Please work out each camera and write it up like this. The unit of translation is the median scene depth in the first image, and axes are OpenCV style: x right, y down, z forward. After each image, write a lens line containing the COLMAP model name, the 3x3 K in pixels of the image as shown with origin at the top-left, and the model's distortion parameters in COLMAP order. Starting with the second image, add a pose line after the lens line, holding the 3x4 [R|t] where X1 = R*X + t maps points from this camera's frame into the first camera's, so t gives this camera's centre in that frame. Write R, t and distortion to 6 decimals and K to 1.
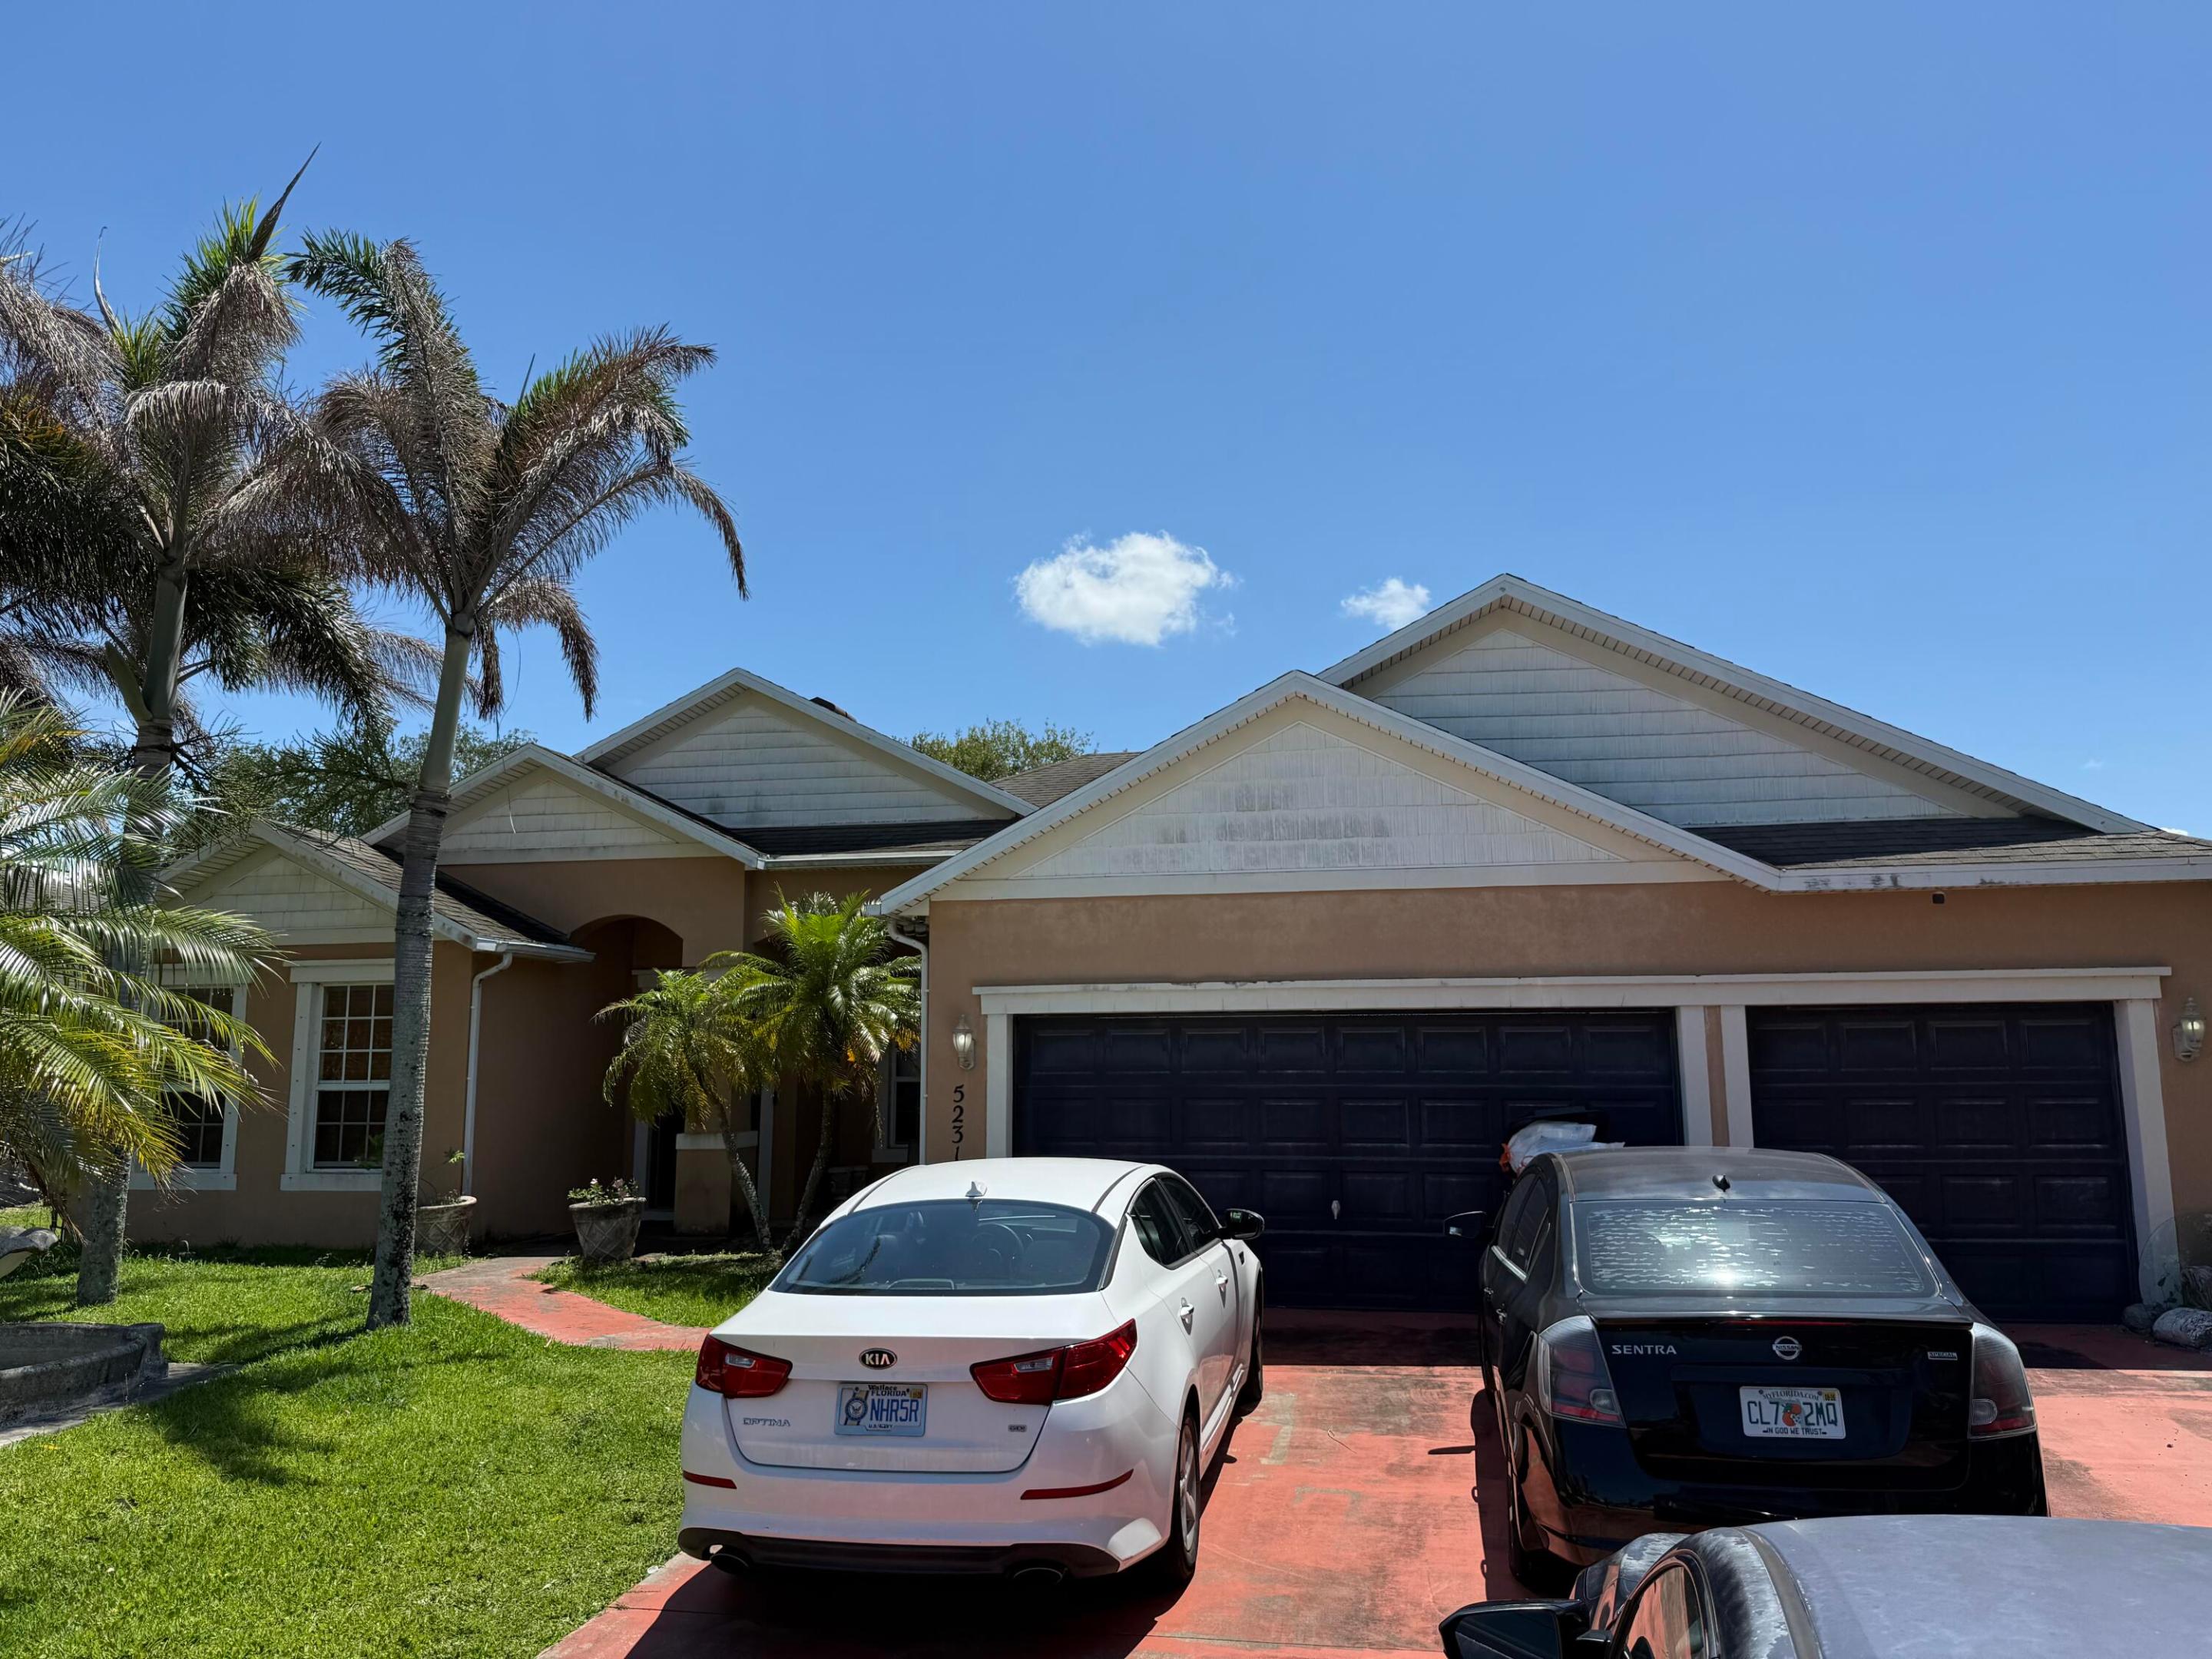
lens RADIAL K [[1554.3, 0, 1101.6], [0, 1554.3, 830.4], [0, 0, 1]] dist [0.041534, -0.076560]
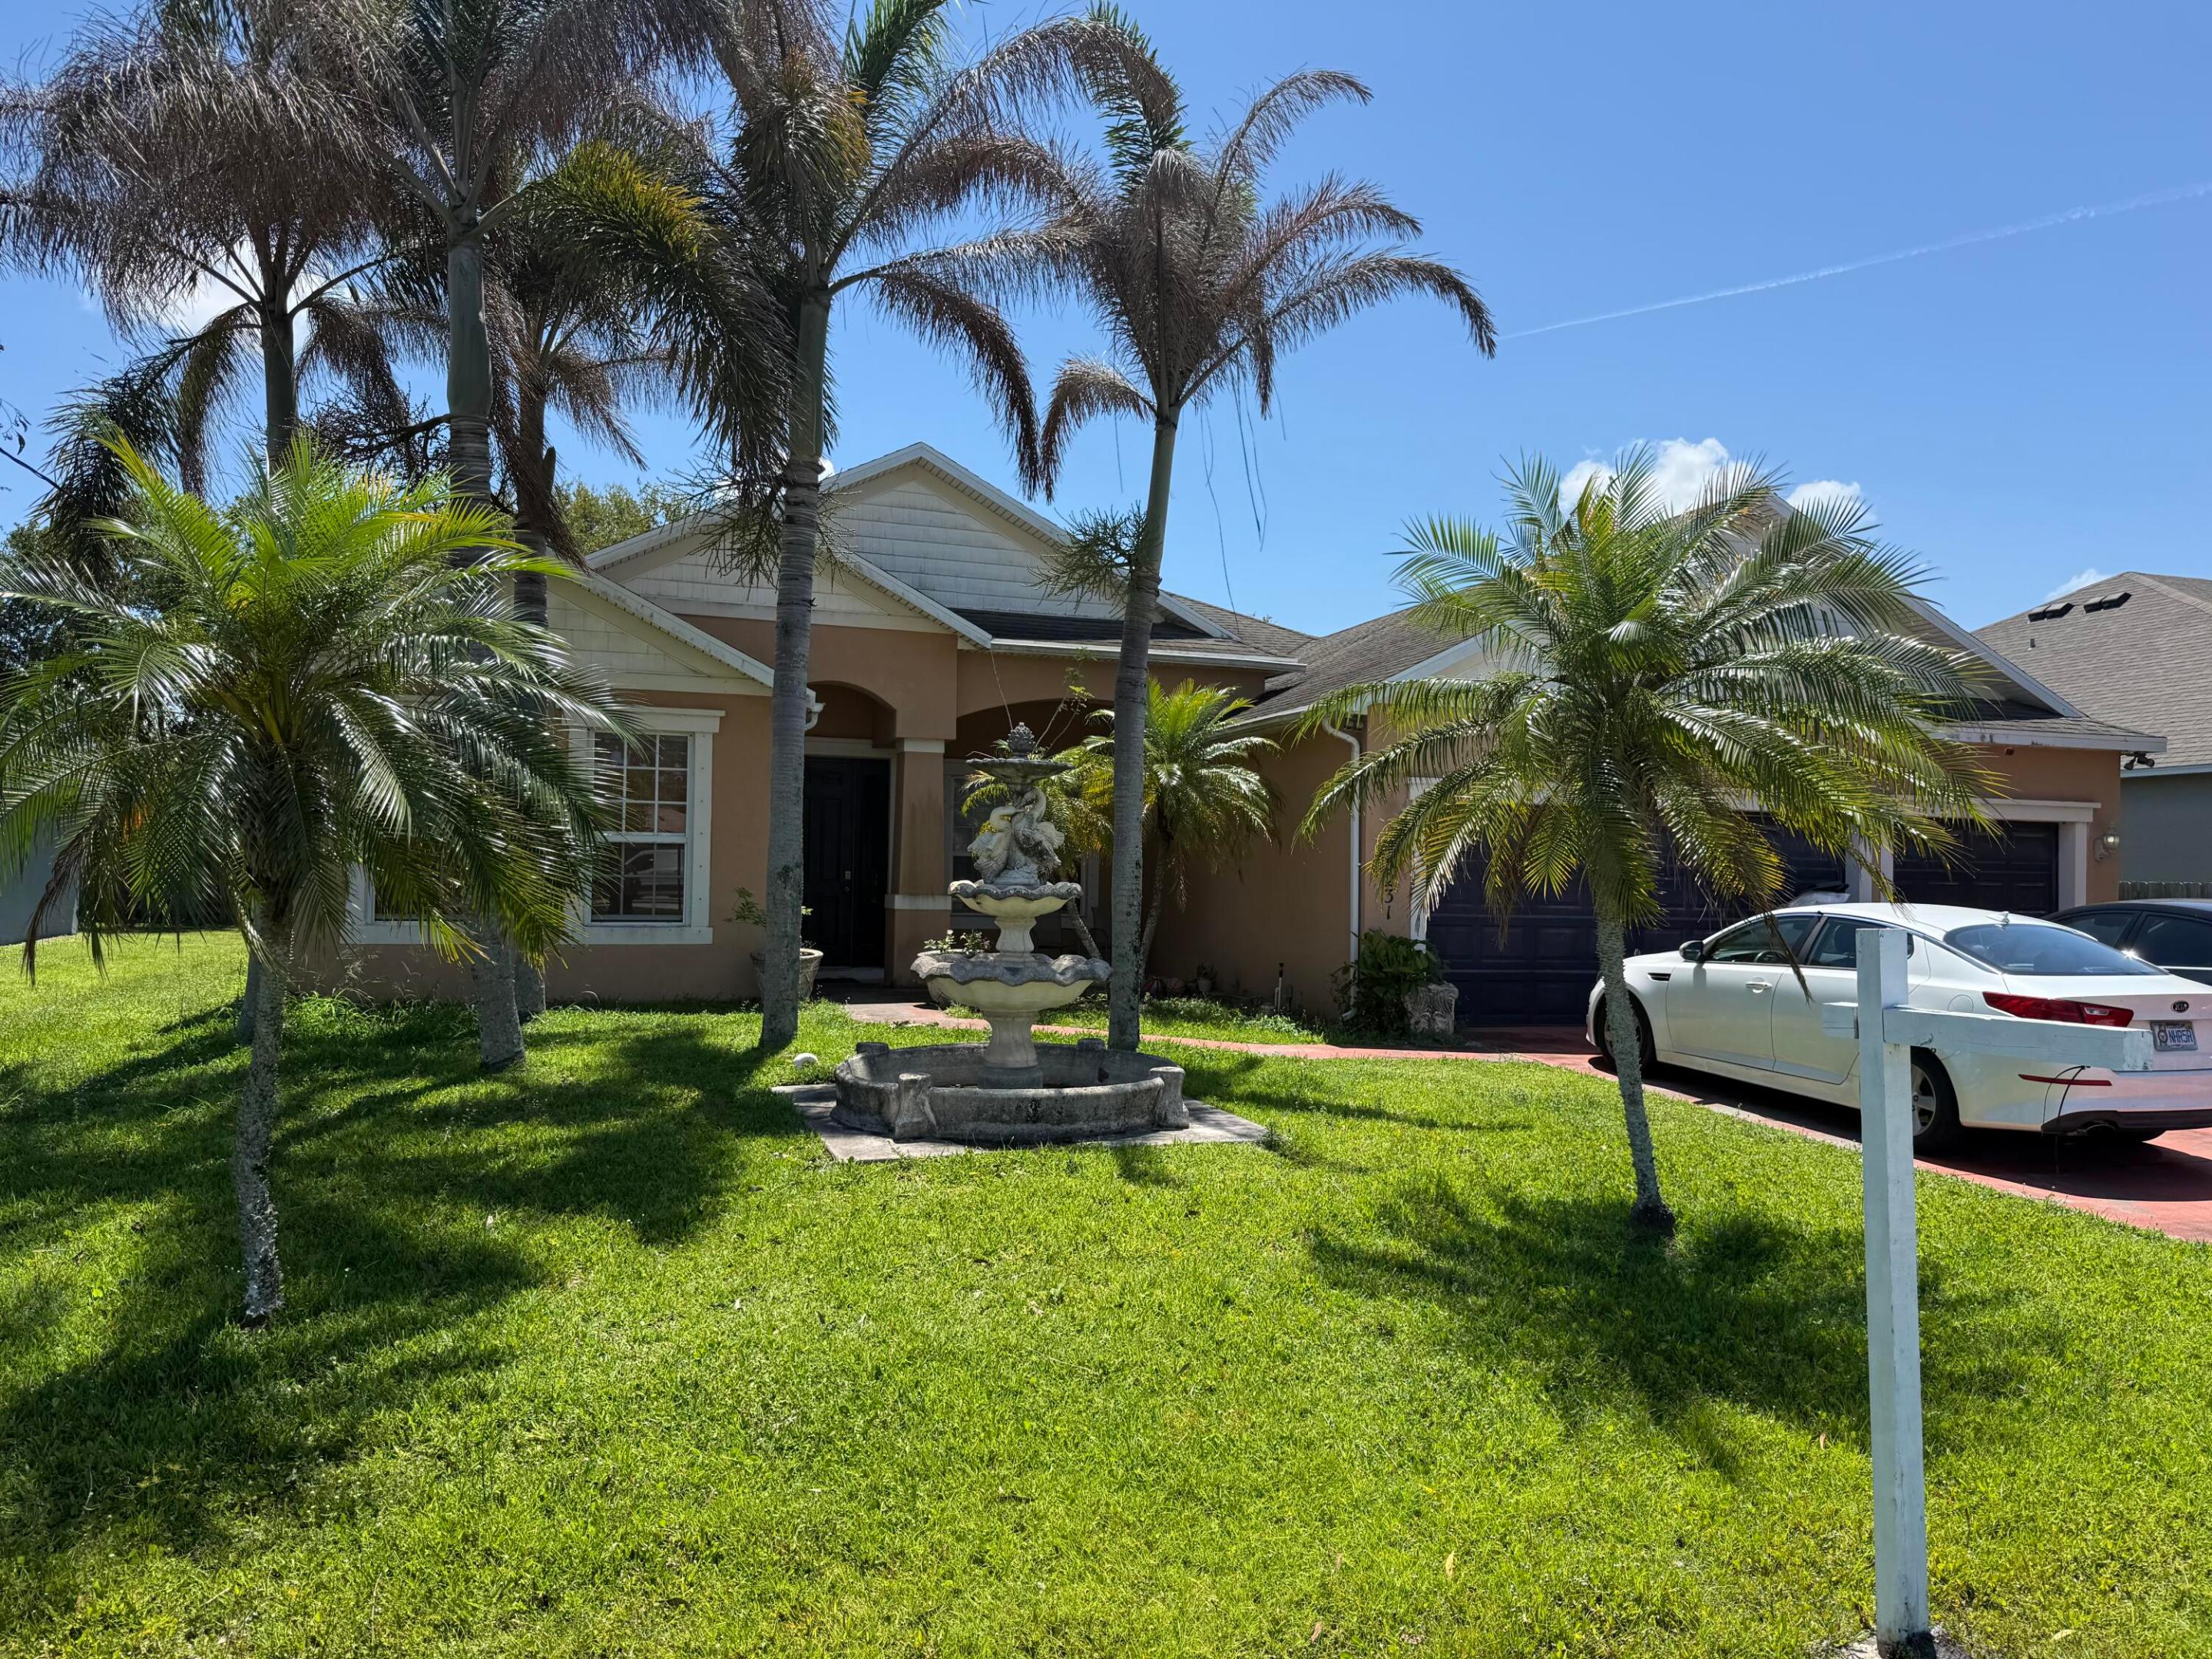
lens RADIAL K [[1554.0, 0, 1105.0], [0, 1554.0, 838.0], [0, 0, 1]] dist [0.049202, -0.086245]
pose [[0.877706, 0.033243, 0.478045, -0.959099], [-0.093431, 0.990317, 0.102675, 0.051711], [-0.470003, -0.134783, 0.872314, 0.063488]]
